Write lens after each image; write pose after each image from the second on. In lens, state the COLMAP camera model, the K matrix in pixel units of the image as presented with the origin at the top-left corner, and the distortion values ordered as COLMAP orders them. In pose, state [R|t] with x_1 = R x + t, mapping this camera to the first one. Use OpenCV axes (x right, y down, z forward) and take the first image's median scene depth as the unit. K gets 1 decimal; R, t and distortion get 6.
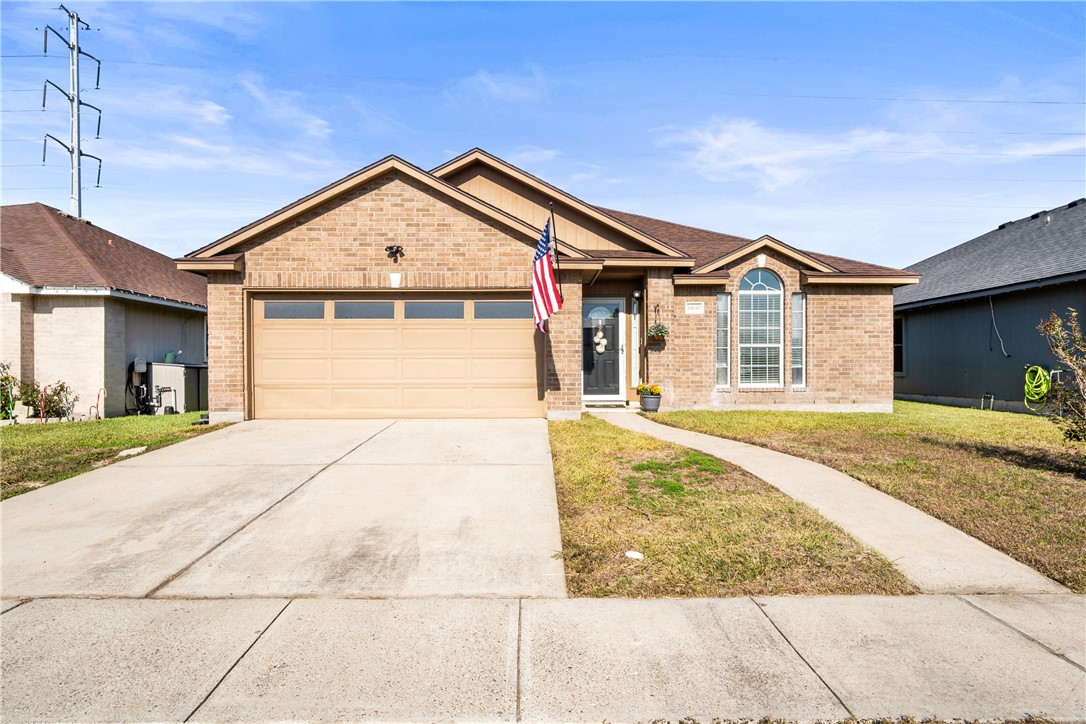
lens RADIAL K [[600.2, 0, 543.0], [0, 600.2, 362.0], [0, 0, 1]] dist [0.001623, -0.000280]
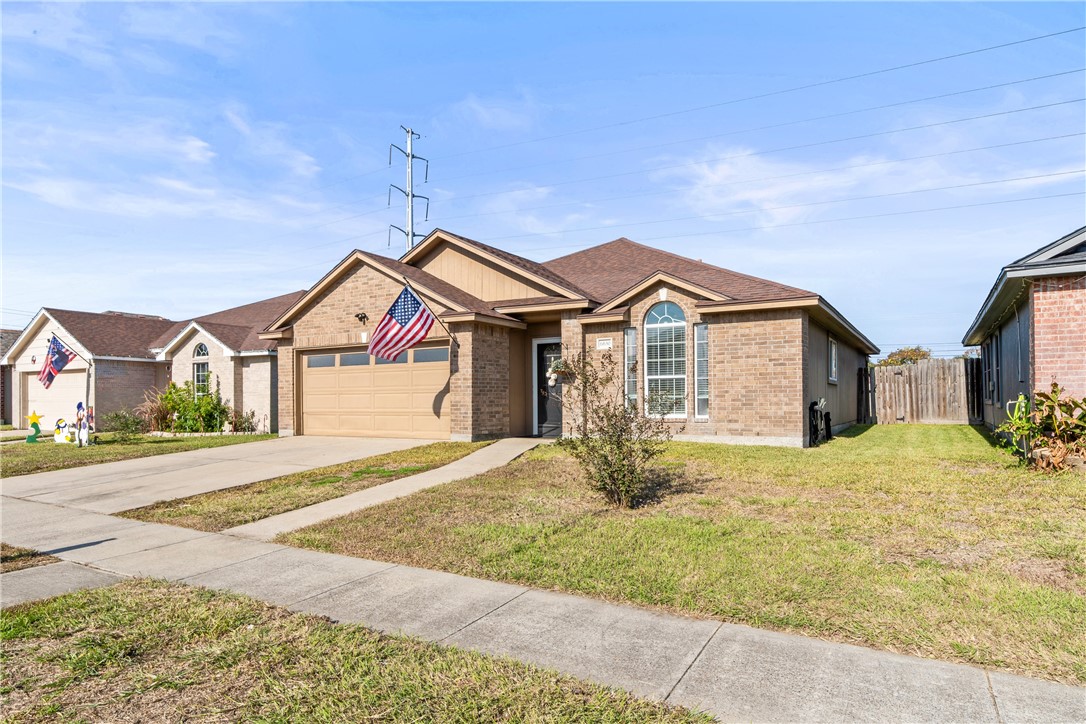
lens RADIAL K [[617.4, 0, 542.3], [0, 617.4, 387.7], [0, 0, 1]] dist [-0.001021, -0.000750]
pose [[0.856176, -0.014677, -0.516475, 0.730129], [0.011784, 0.999891, -0.008880, -0.002390], [0.516549, 0.001517, 0.856256, -0.009396]]
